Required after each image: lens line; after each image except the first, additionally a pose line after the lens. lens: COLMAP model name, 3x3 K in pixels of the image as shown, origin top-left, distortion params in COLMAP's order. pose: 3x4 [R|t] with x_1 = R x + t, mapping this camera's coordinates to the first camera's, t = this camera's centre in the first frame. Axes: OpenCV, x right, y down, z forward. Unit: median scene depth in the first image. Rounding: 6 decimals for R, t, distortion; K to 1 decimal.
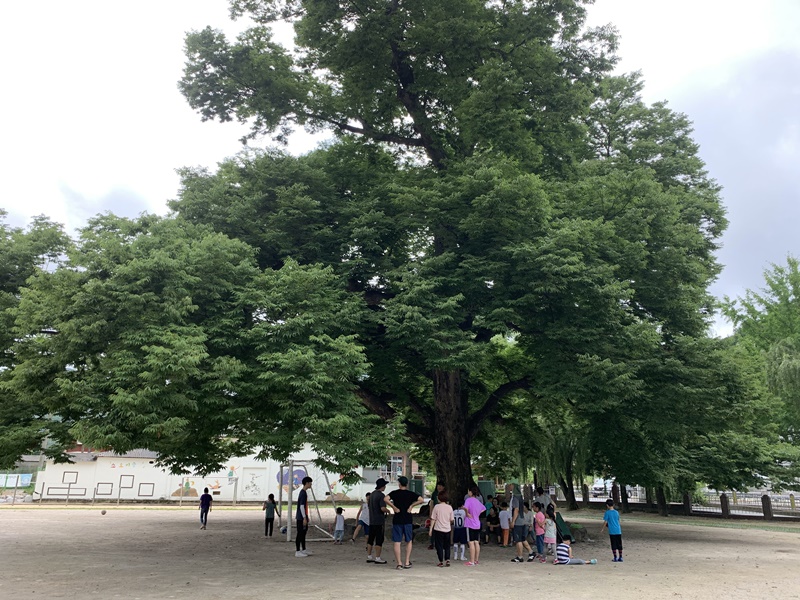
lens RADIAL K [[597.1, 0, 400.0], [0, 597.1, 300.0], [0, 0, 1]] dist [-0.009877, -0.007846]
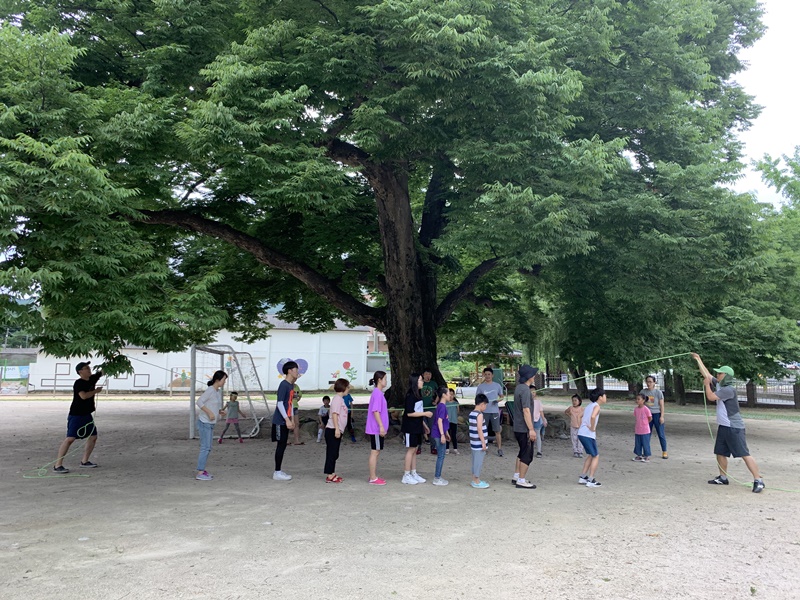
lens RADIAL K [[597.1, 0, 400.0], [0, 597.1, 300.0], [0, 0, 1]] dist [-0.009877, -0.007846]
pose [[0.997454, -0.015120, -0.069695, 0.091075], [0.027103, 0.984312, 0.174342, 0.038000], [0.065966, -0.175787, 0.982216, 0.115137]]
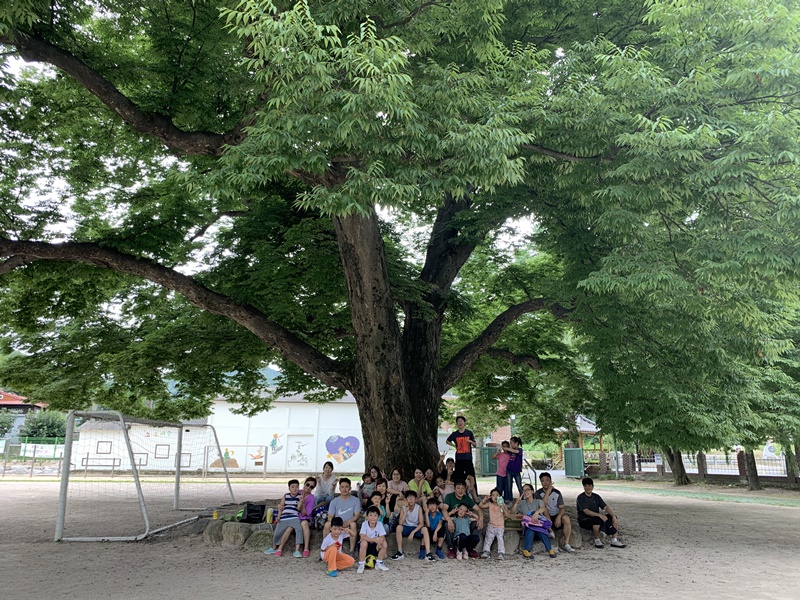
lens RADIAL K [[588.4, 0, 400.0], [0, 588.4, 300.0], [0, 0, 1]] dist [-0.010180, -0.006341]
pose [[0.970956, -0.065046, -0.230248, 0.168505], [0.074428, 0.996704, 0.032288, 0.088609], [0.227389, -0.048487, 0.972596, 0.269962]]
